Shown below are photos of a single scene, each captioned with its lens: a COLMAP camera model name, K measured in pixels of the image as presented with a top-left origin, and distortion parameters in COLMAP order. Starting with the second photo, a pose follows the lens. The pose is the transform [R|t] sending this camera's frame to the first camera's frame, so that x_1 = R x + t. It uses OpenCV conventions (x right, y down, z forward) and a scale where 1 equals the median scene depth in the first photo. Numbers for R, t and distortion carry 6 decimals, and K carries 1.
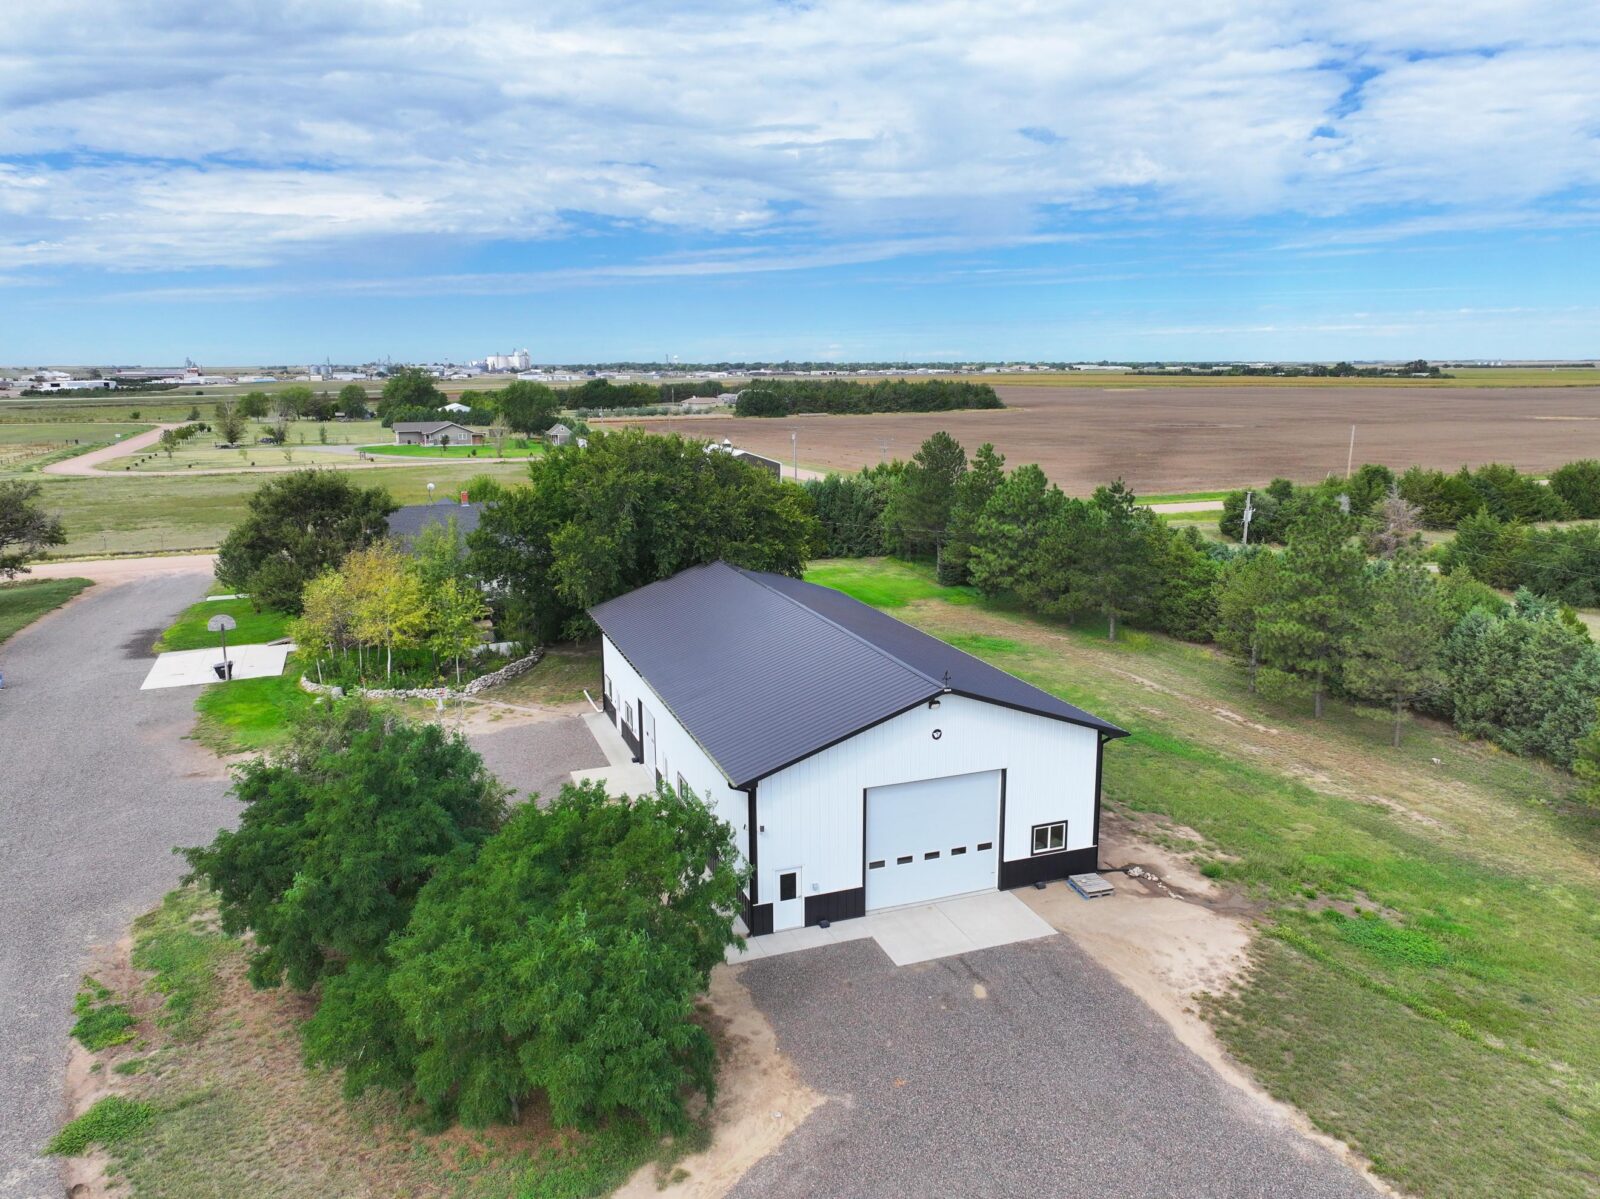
lens RADIAL K [[1115.4, 0, 800.0], [0, 1115.4, 599.5], [0, 0, 1]] dist [0.005109, 0.002096]
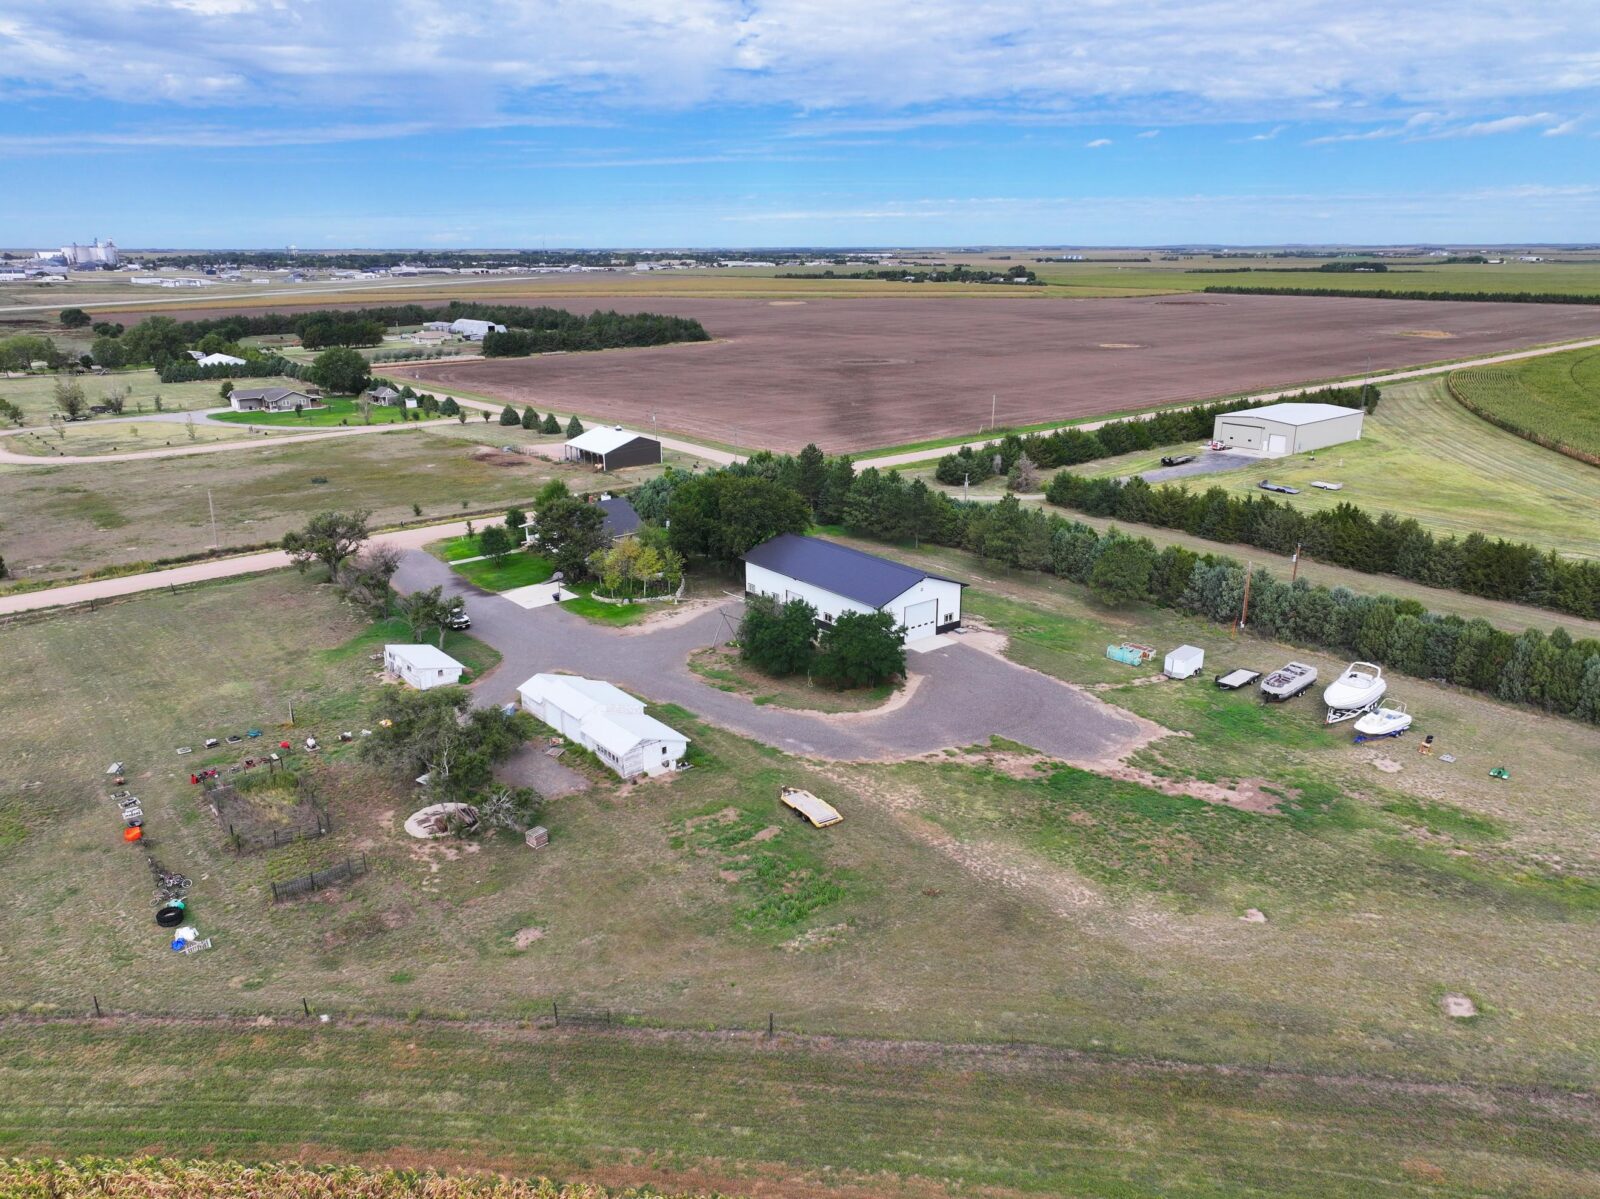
lens RADIAL K [[1115.4, 0, 800.0], [0, 1115.4, 599.5], [0, 0, 1]] dist [0.005109, 0.002096]
pose [[0.951385, -0.091162, 0.294204, -0.815211], [0.062218, 0.992385, 0.106303, -0.155018], [-0.301654, -0.082831, 0.949812, -1.405638]]
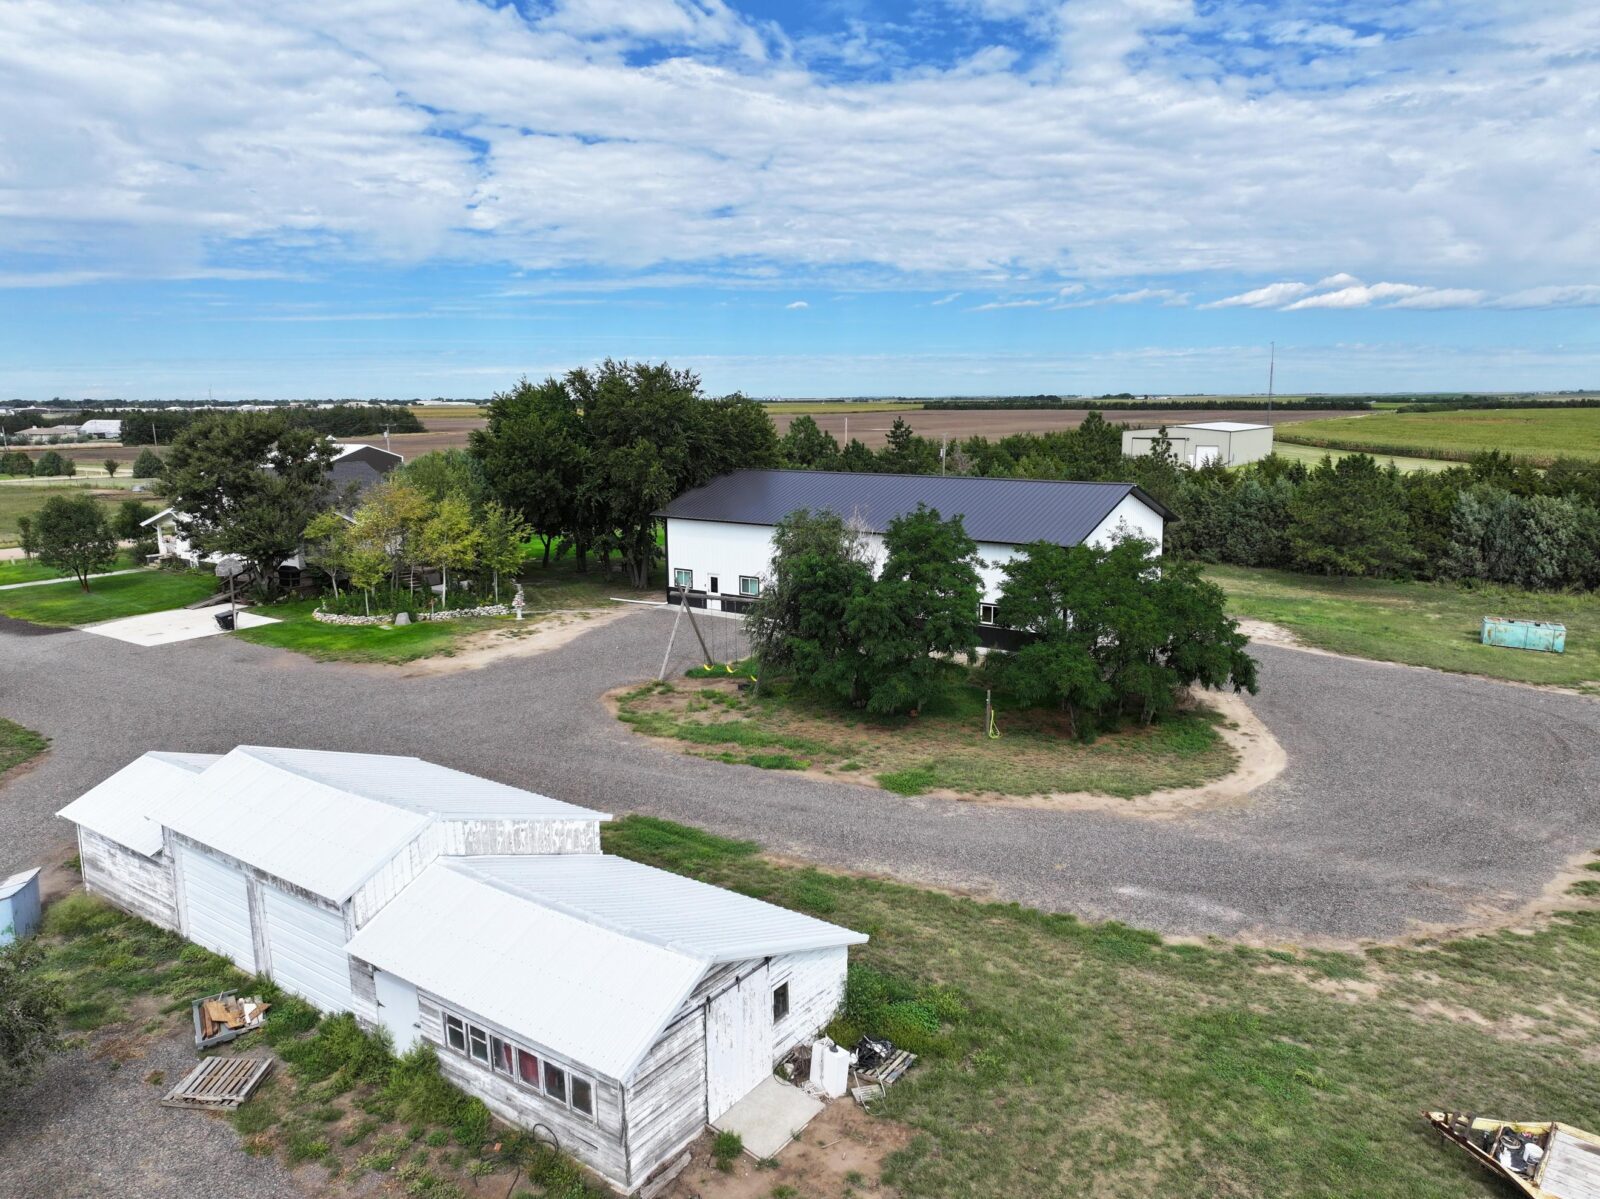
lens RADIAL K [[1115.4, 0, 800.0], [0, 1115.4, 599.5], [0, 0, 1]] dist [0.005109, 0.002096]
pose [[0.837920, -0.096971, 0.537109, -0.708266], [0.114699, 0.993400, 0.000413, 0.116969], [-0.533604, 0.061260, 0.843513, -0.035968]]
